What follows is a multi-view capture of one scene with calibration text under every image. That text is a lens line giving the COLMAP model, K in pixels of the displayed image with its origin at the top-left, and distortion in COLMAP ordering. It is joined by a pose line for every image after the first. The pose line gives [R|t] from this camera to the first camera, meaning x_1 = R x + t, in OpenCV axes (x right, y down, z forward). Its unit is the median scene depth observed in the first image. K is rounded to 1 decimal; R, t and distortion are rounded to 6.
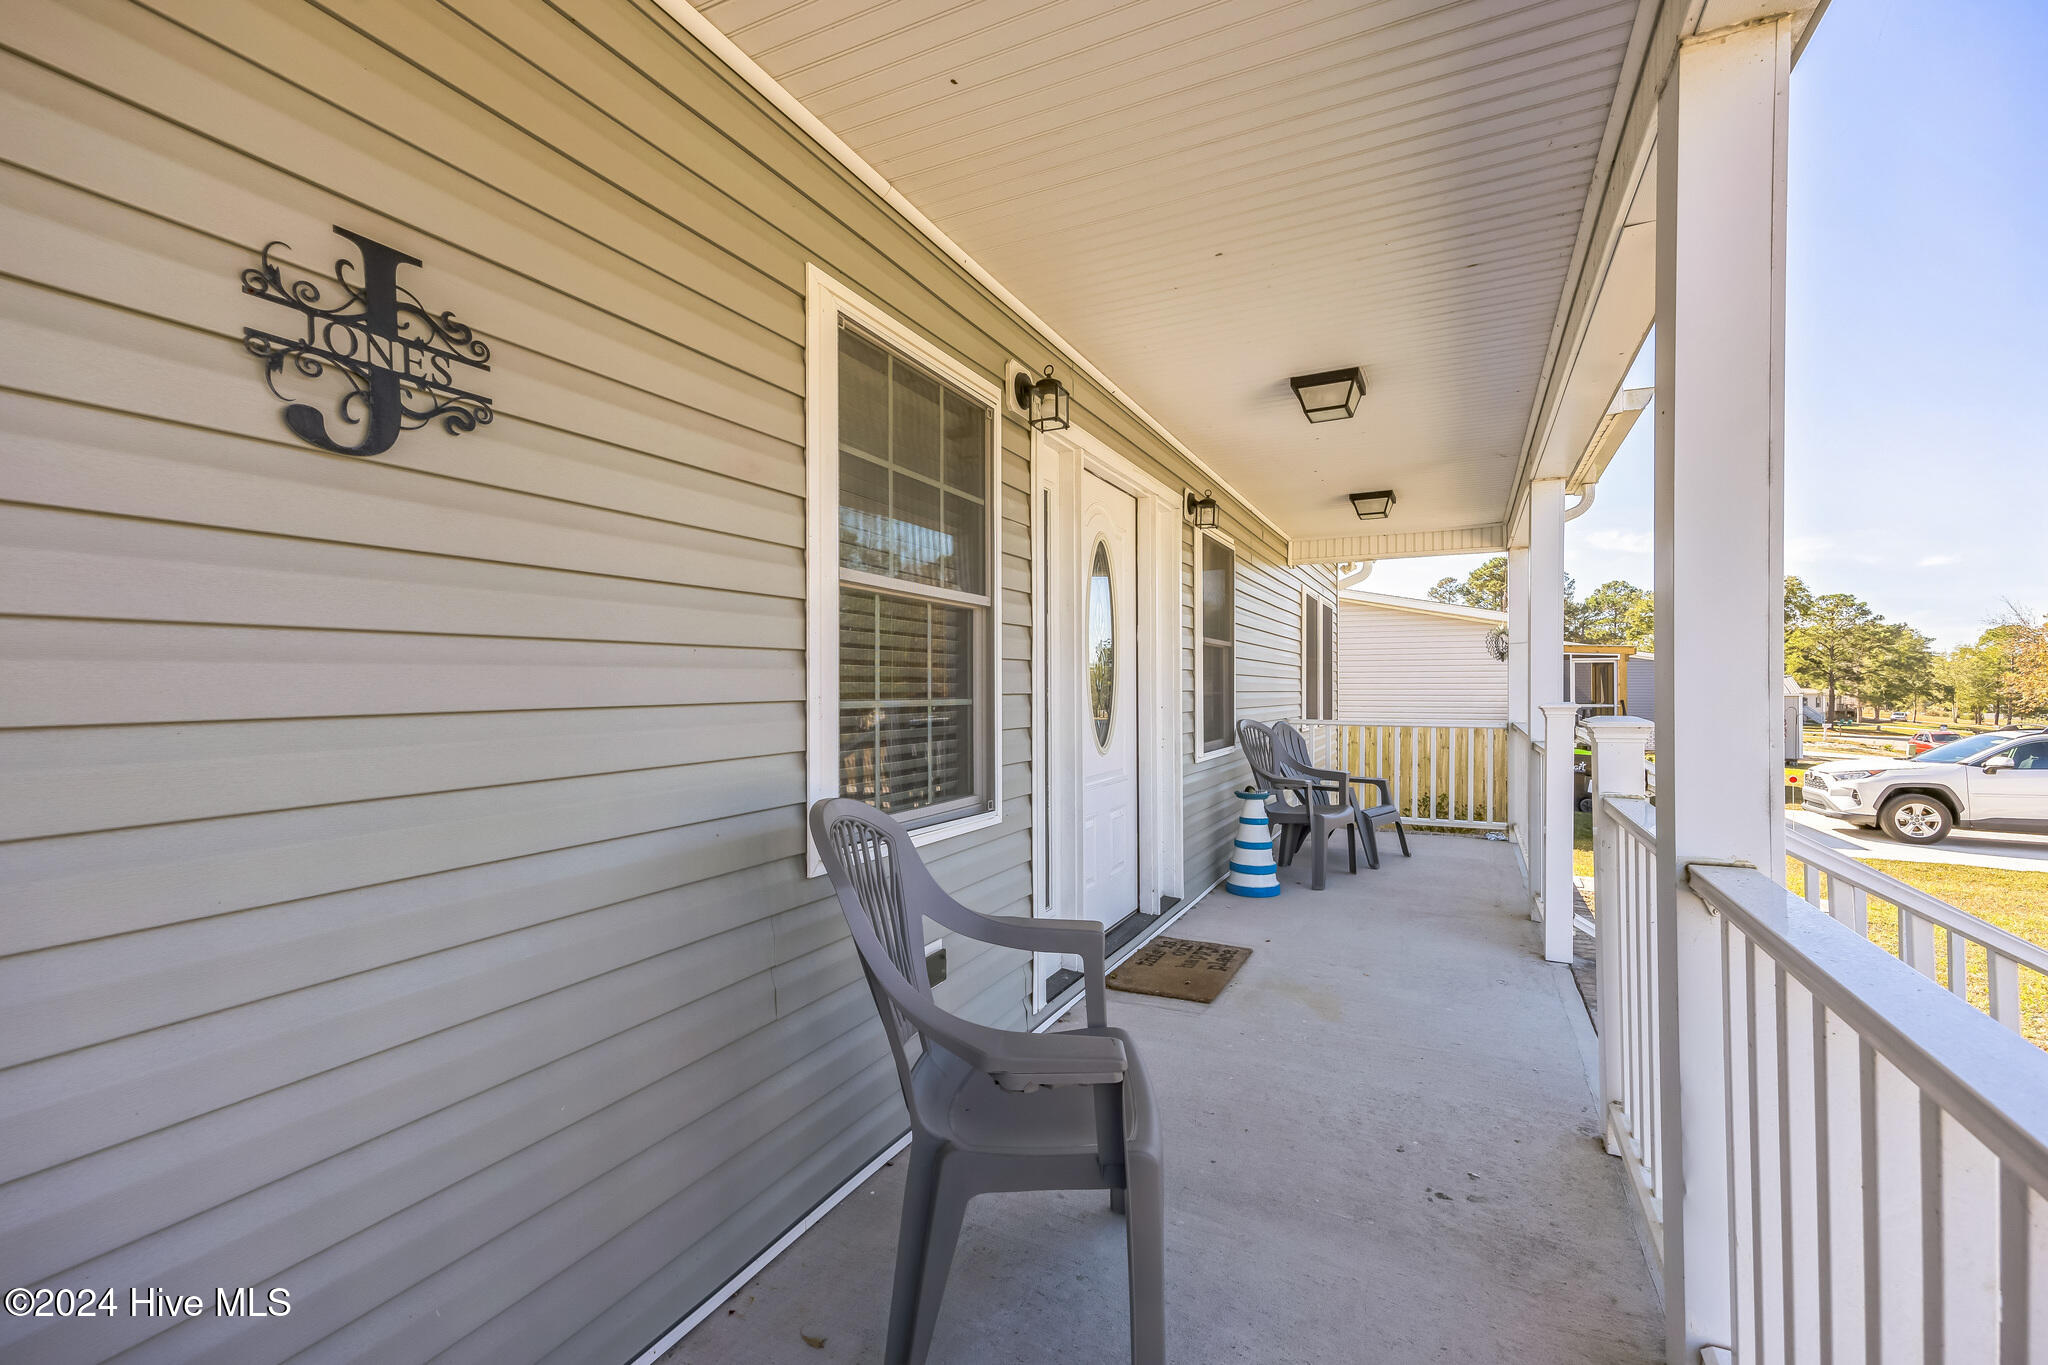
lens RADIAL K [[887.1, 0, 1024.0], [0, 887.1, 682.5], [0, 0, 1]] dist [0.019061, 0.000182]
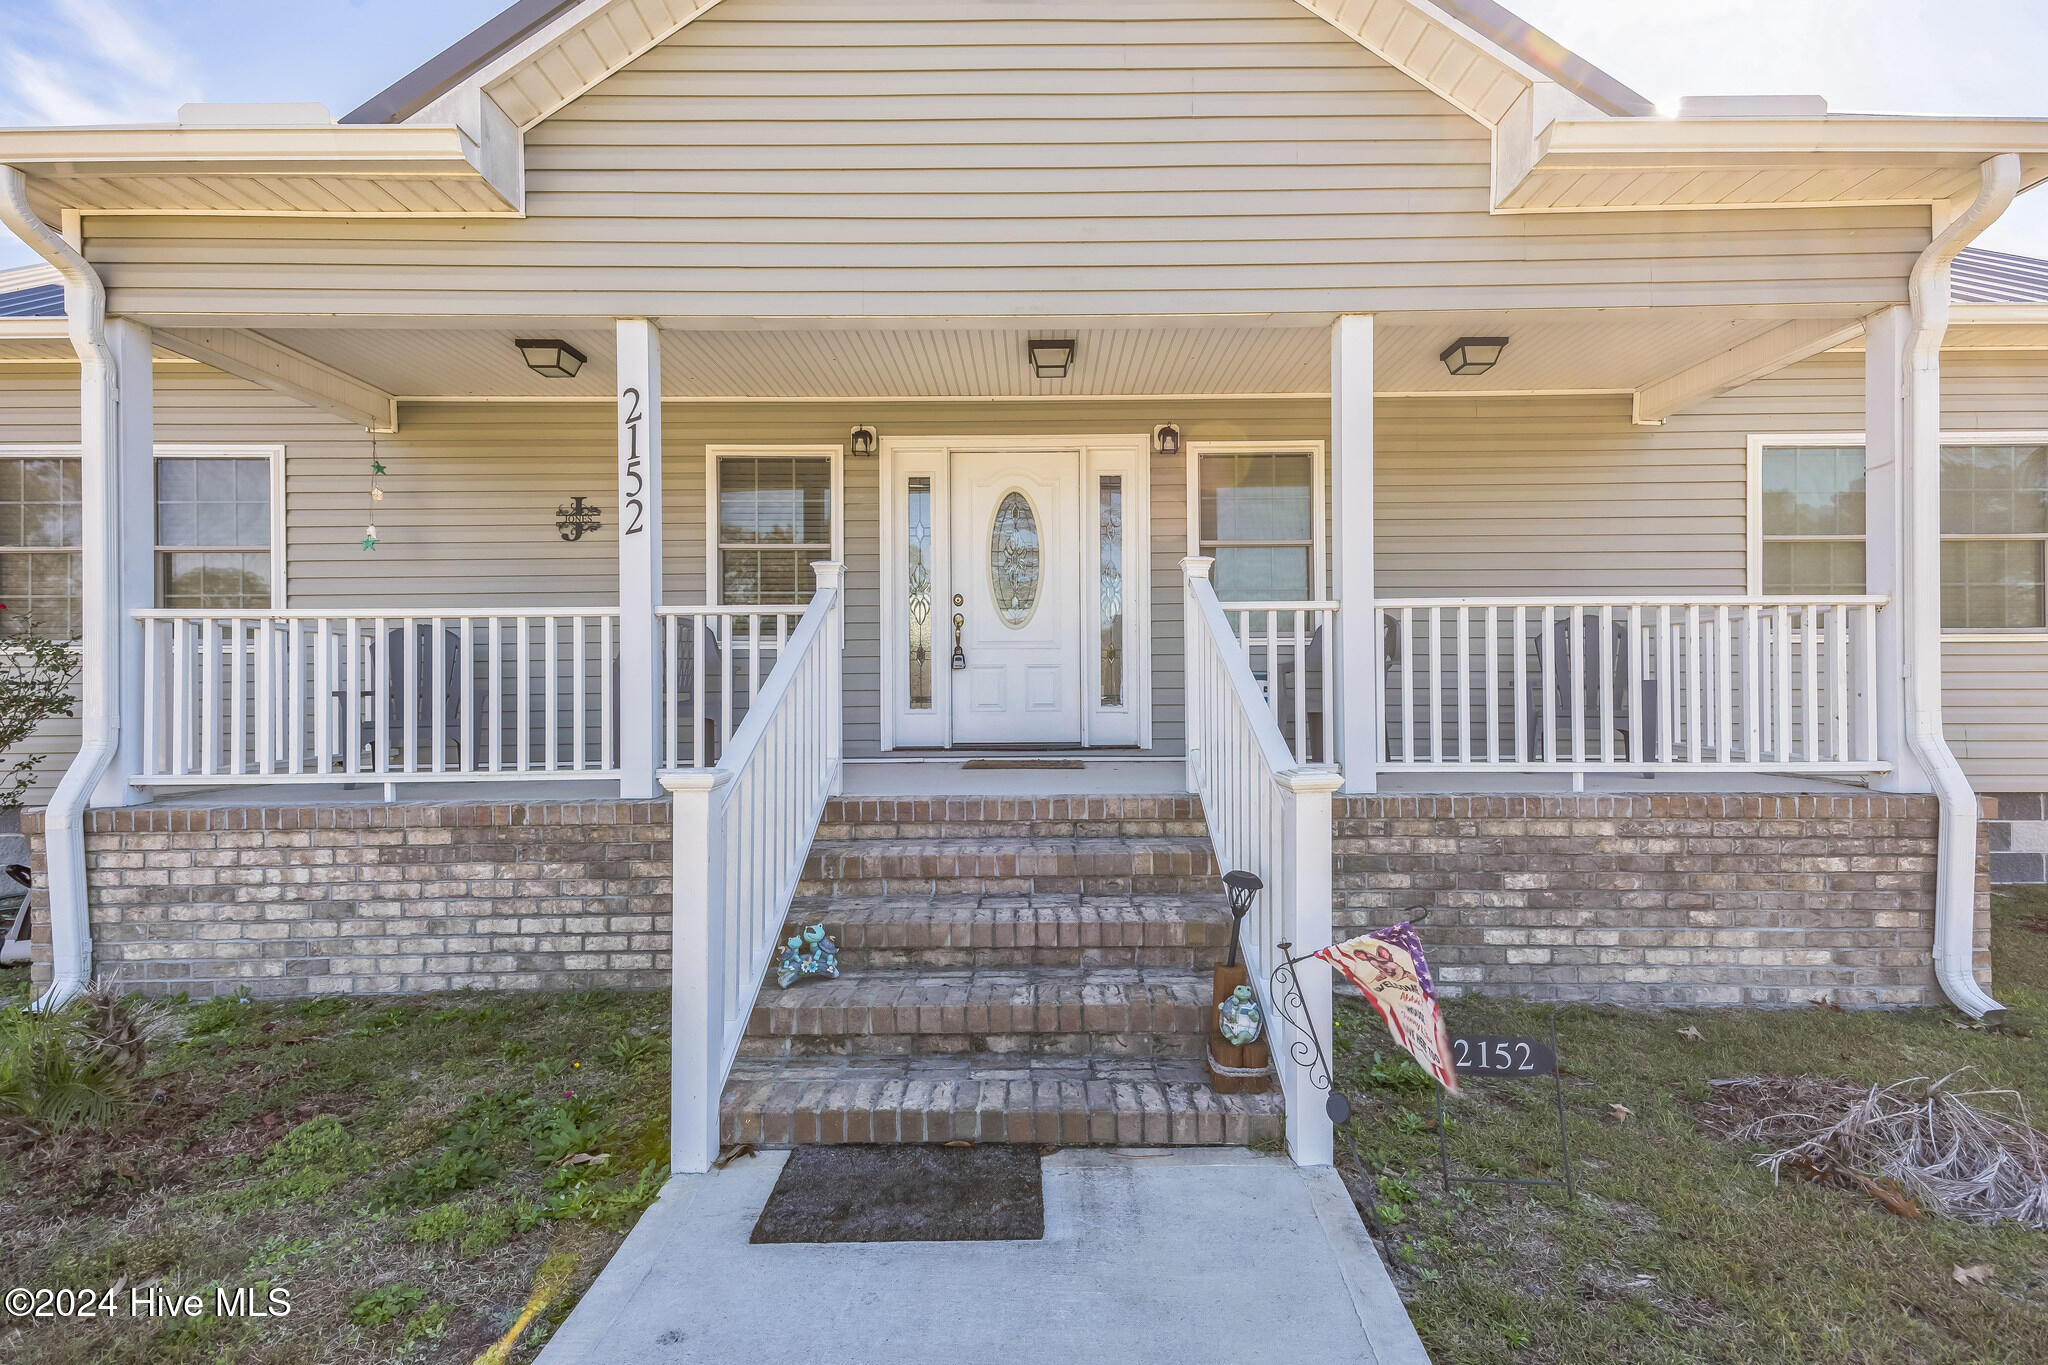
lens RADIAL K [[887.1, 0, 1024.0], [0, 887.1, 682.5], [0, 0, 1]] dist [0.019061, 0.000182]
pose [[0.432772, 0.002800, -0.901499, 2.363658], [0.013316, 0.999866, 0.009498, 0.258249], [0.901405, -0.016115, 0.432677, 0.524625]]
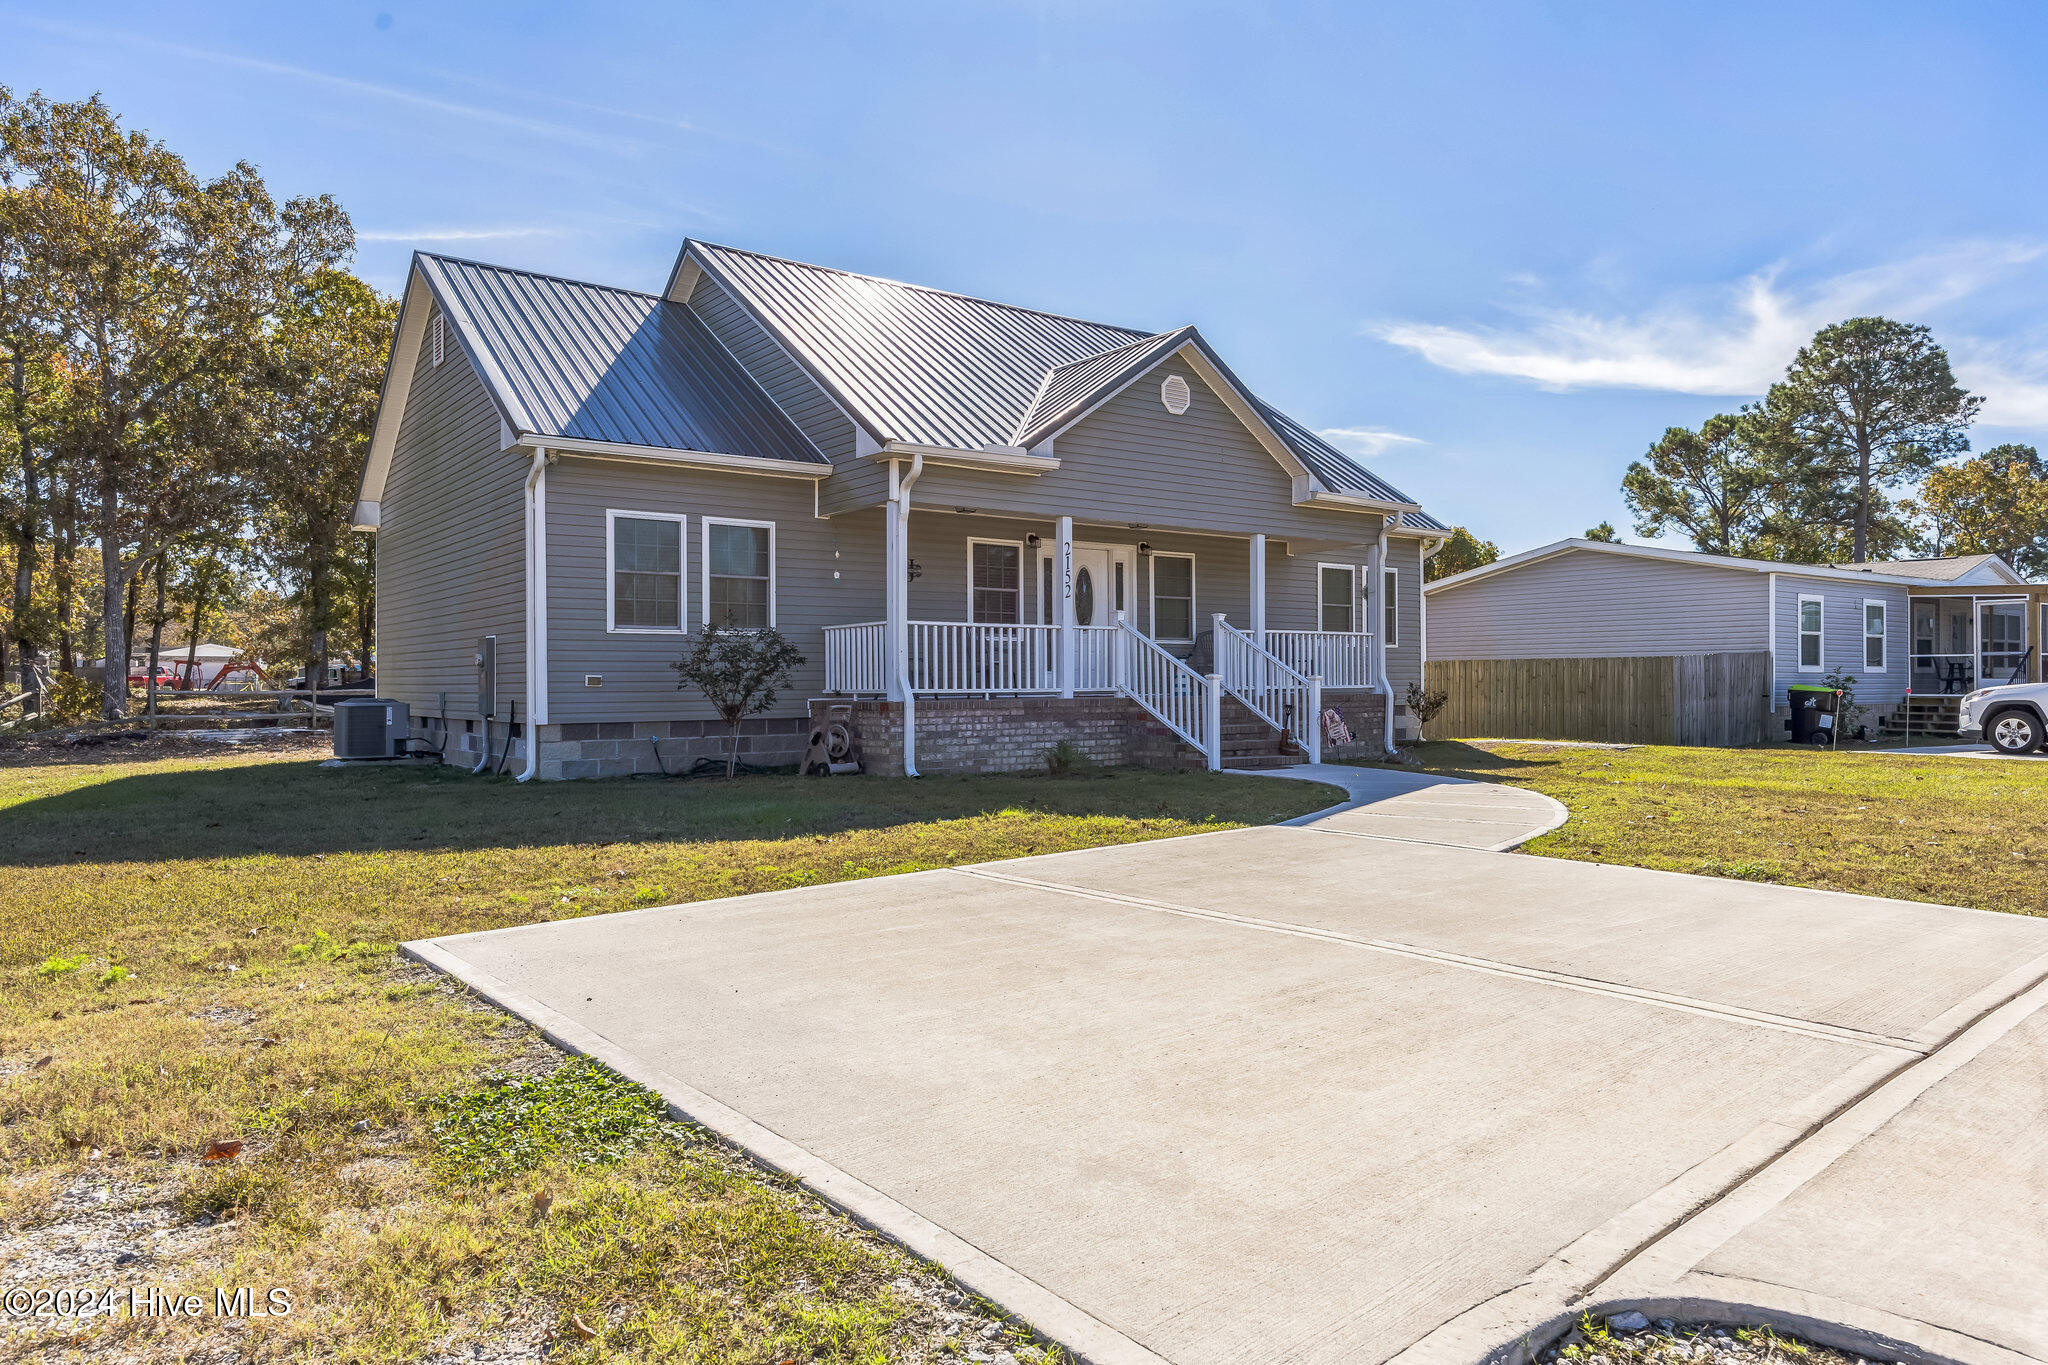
lens RADIAL K [[1339.2, 0, 1024.0], [0, 1339.2, 682.5], [0, 0, 1]] dist [-0.001984, -0.000429]
pose [[0.884166, 0.000031, -0.467173, 3.449931], [0.004811, 0.999946, 0.009171, 0.343586], [0.467148, -0.010357, 0.884118, -5.436608]]
